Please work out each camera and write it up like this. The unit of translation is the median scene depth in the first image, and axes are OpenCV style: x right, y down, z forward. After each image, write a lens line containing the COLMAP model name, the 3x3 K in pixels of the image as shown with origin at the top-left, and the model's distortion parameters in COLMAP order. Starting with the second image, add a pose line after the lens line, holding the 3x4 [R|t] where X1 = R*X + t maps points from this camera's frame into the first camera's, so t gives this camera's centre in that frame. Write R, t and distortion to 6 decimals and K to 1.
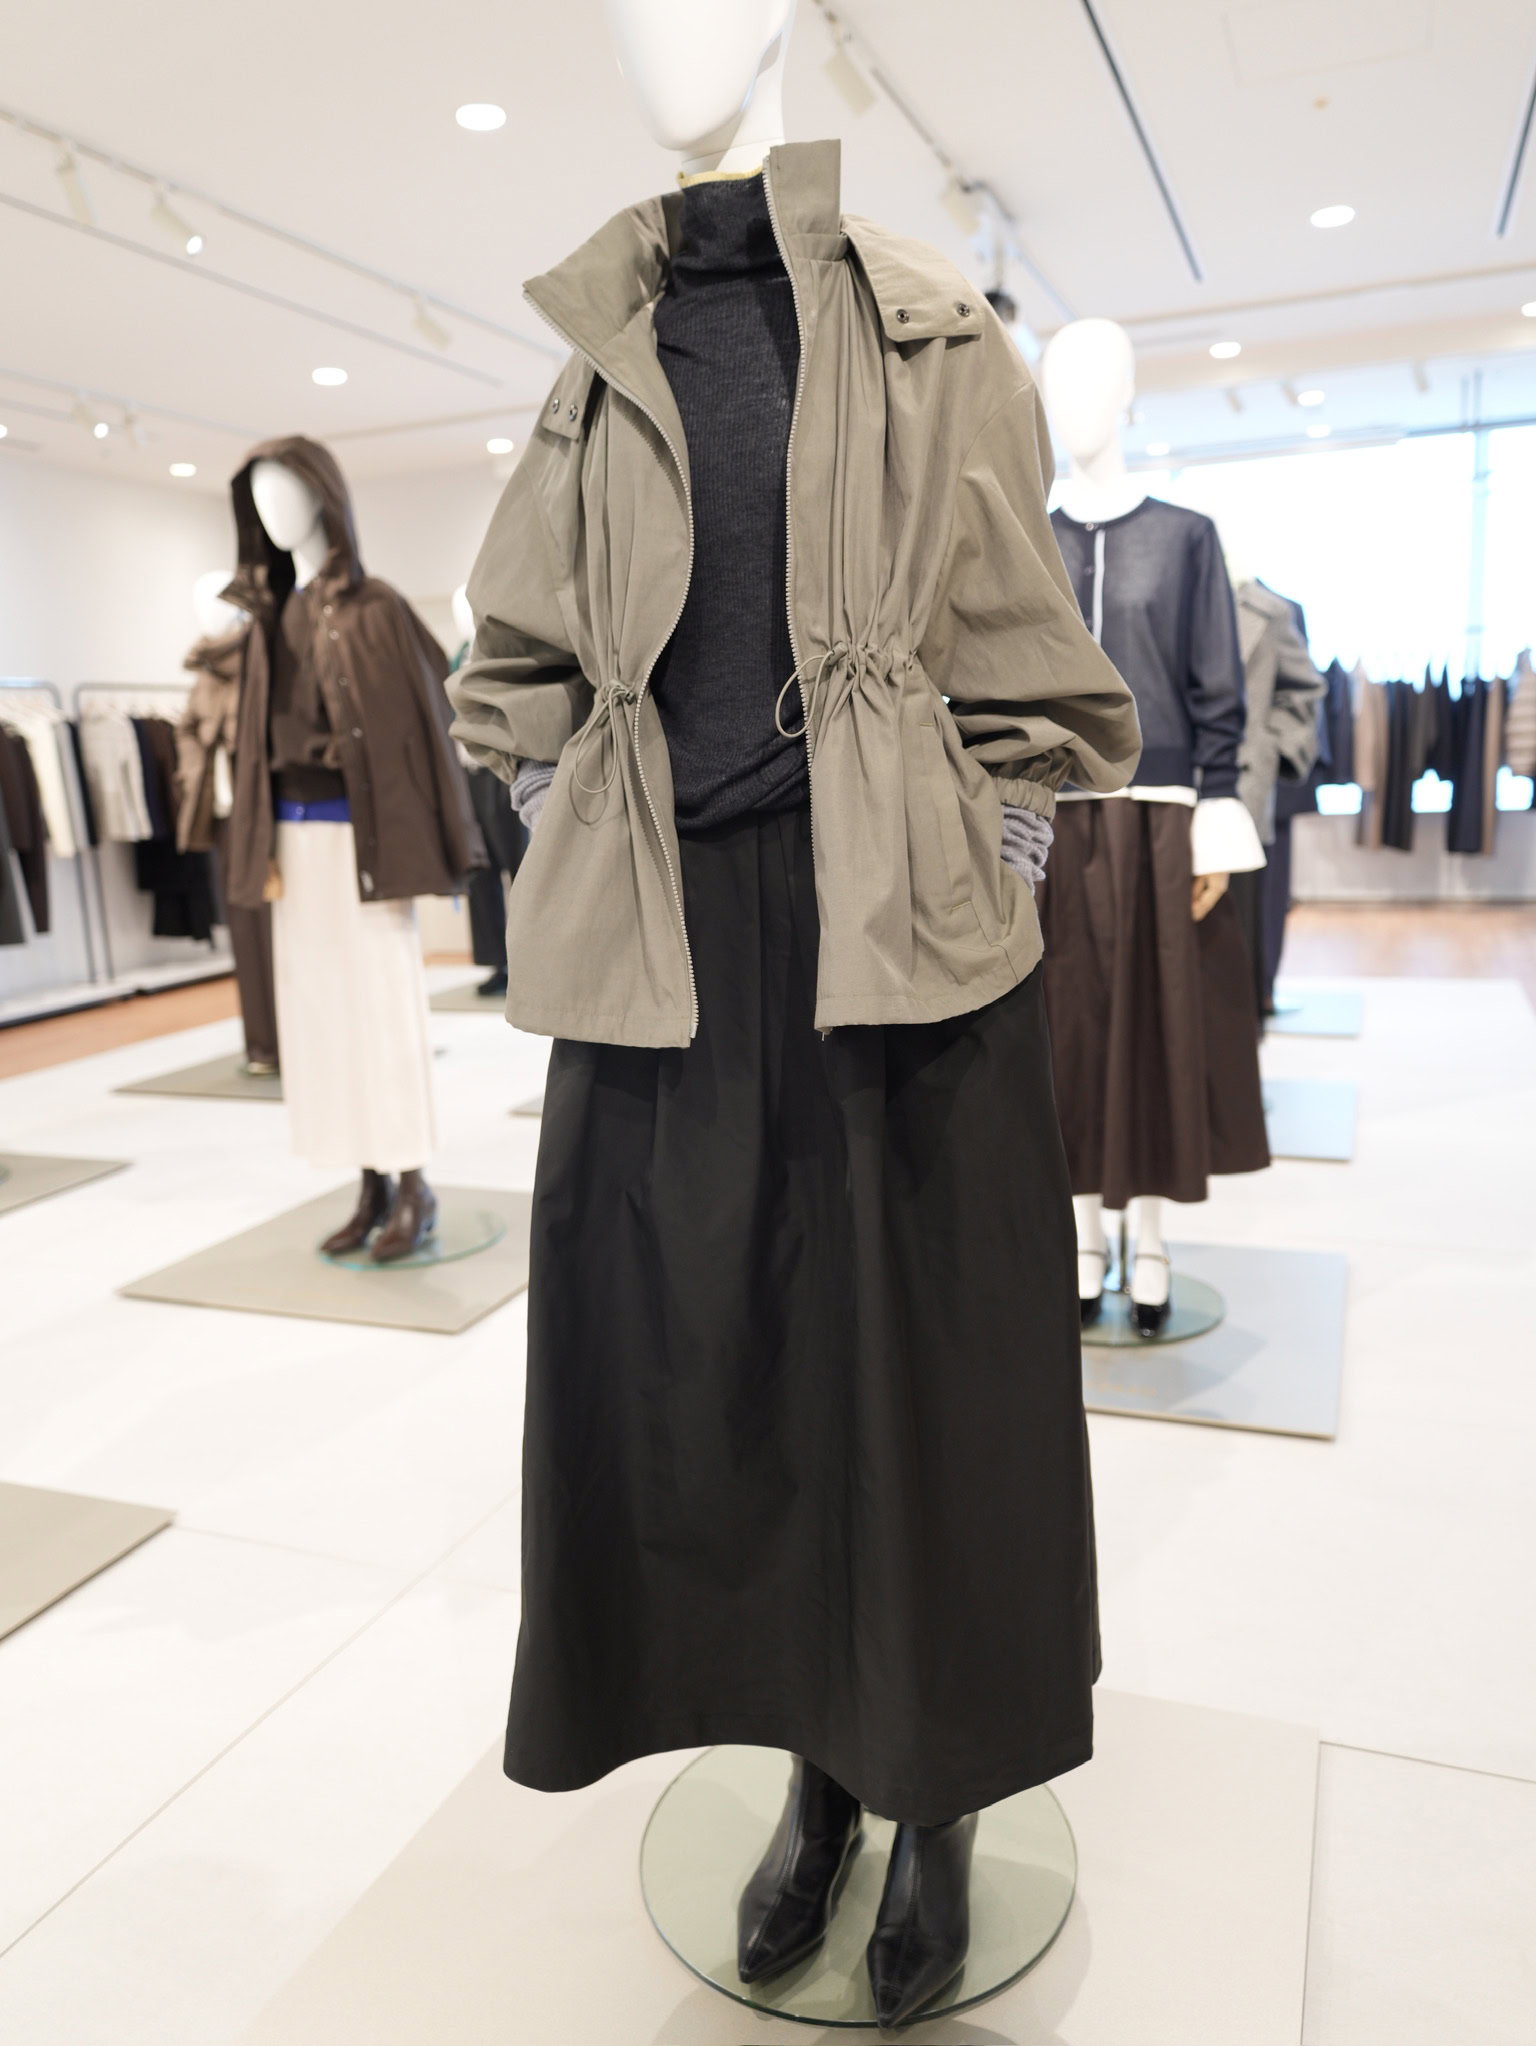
lens RADIAL K [[1493.6, 0, 768.0], [0, 1493.6, 1023.0], [0, 0, 1]] dist [0.015714, -0.002802]
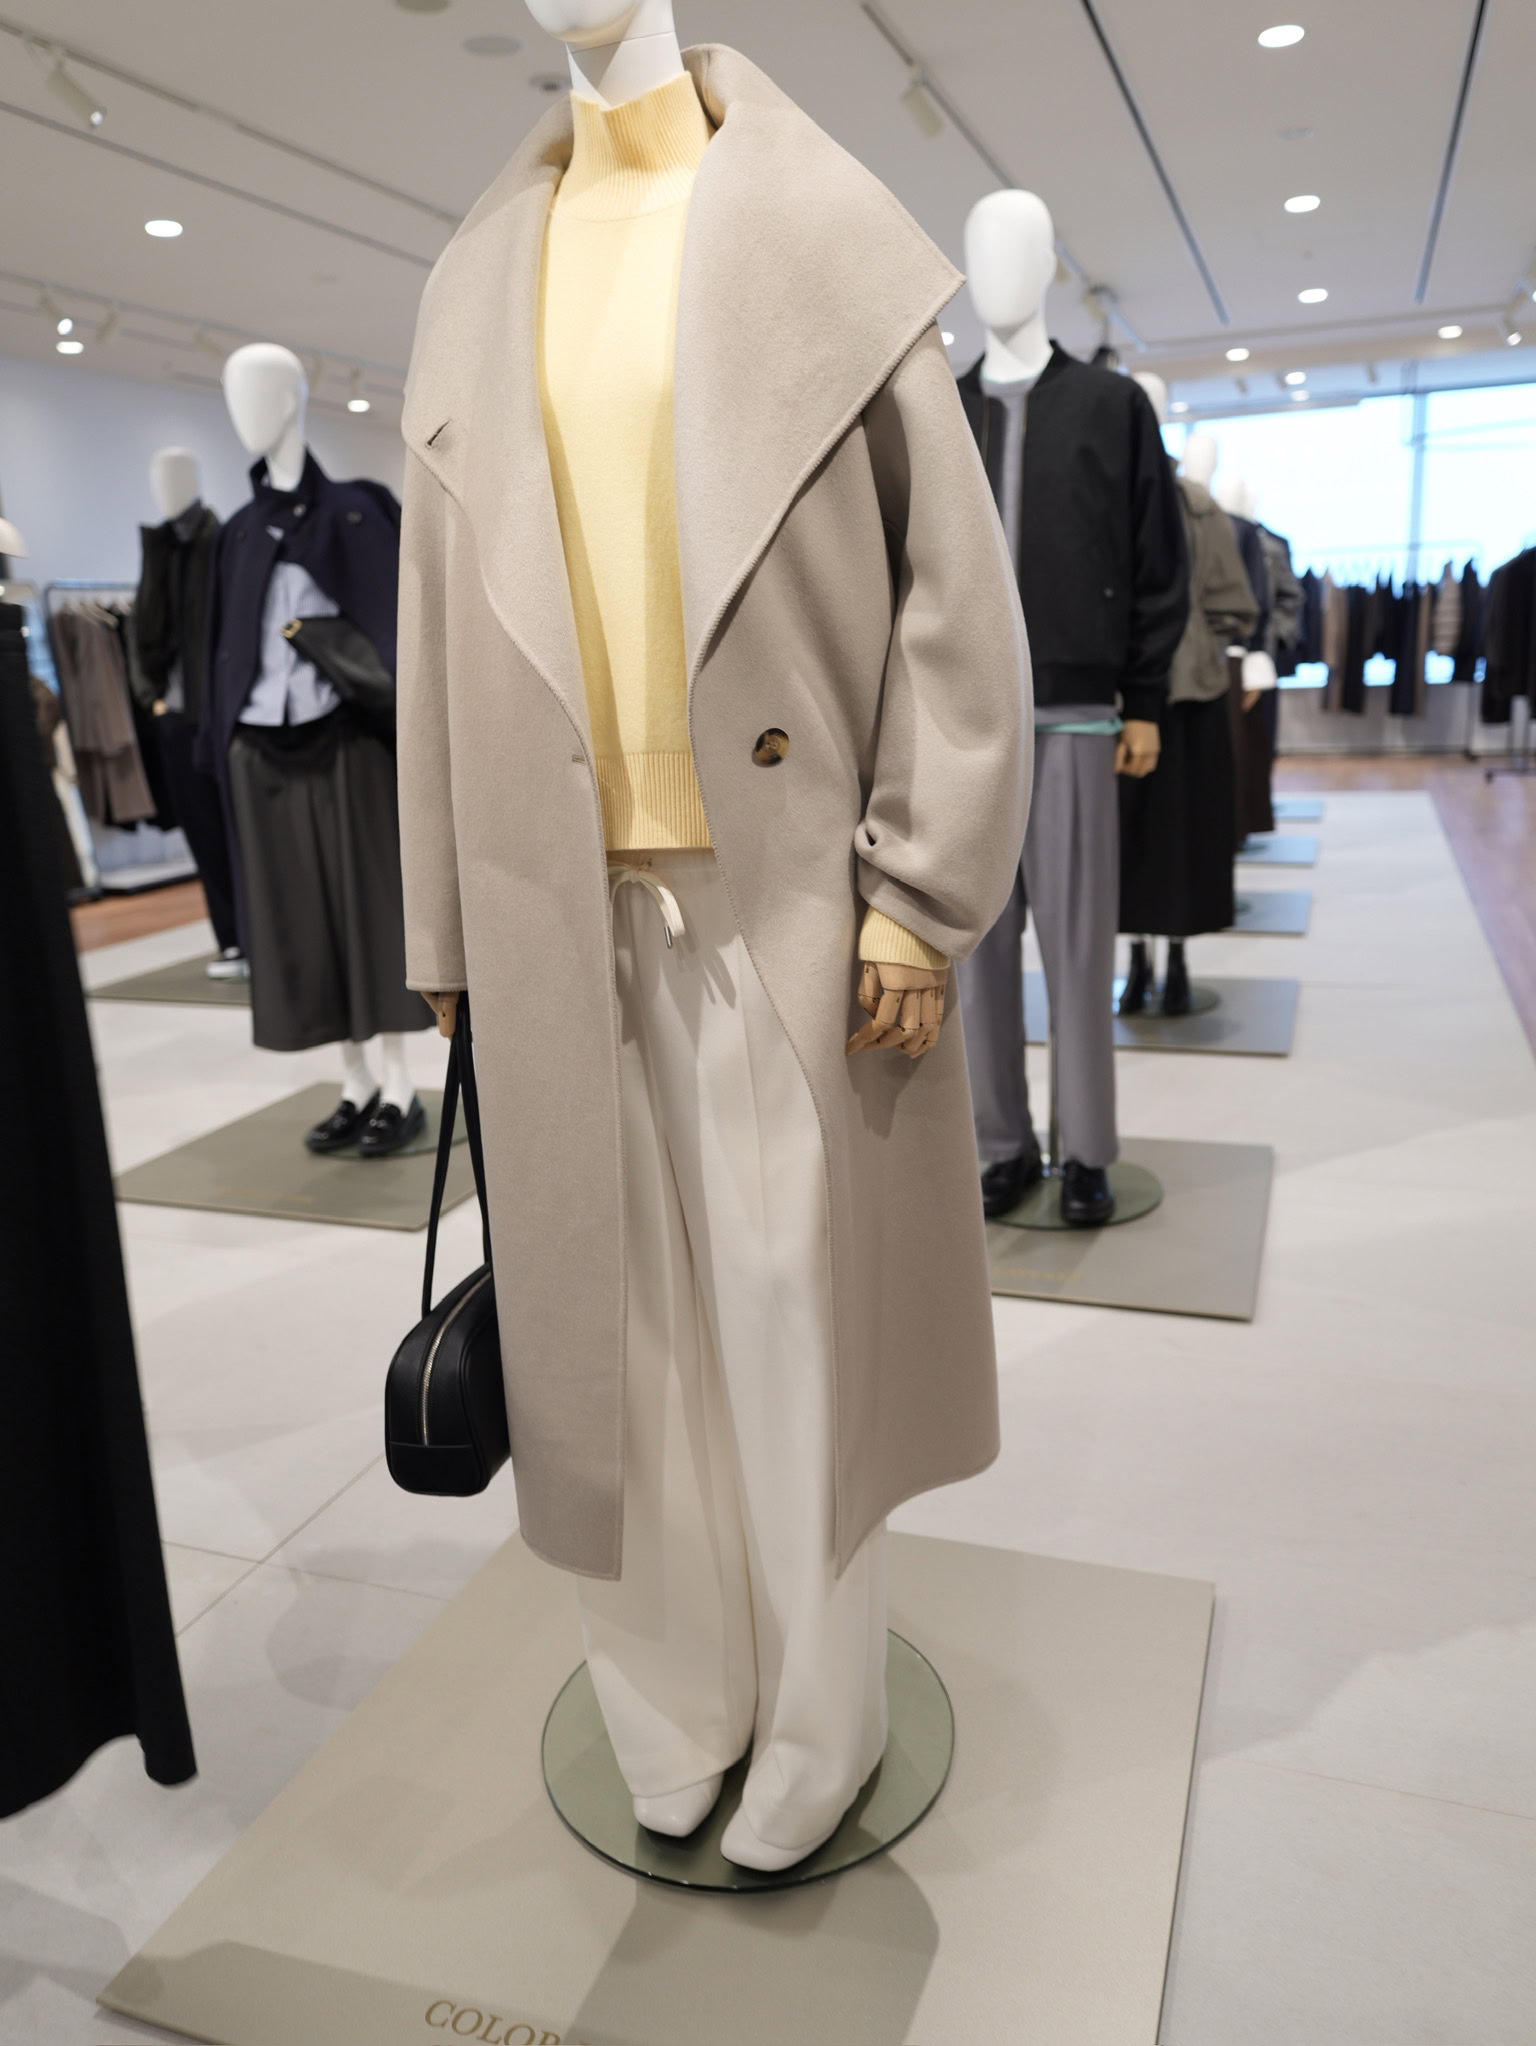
lens RADIAL K [[1493.6, 0, 768.0], [0, 1493.6, 1023.0], [0, 0, 1]] dist [0.015714, -0.002802]
pose [[0.999769, -0.008494, 0.019731, -0.136412], [0.007172, 0.997783, 0.066165, 0.071025], [-0.020249, -0.066008, 0.997614, -0.356712]]
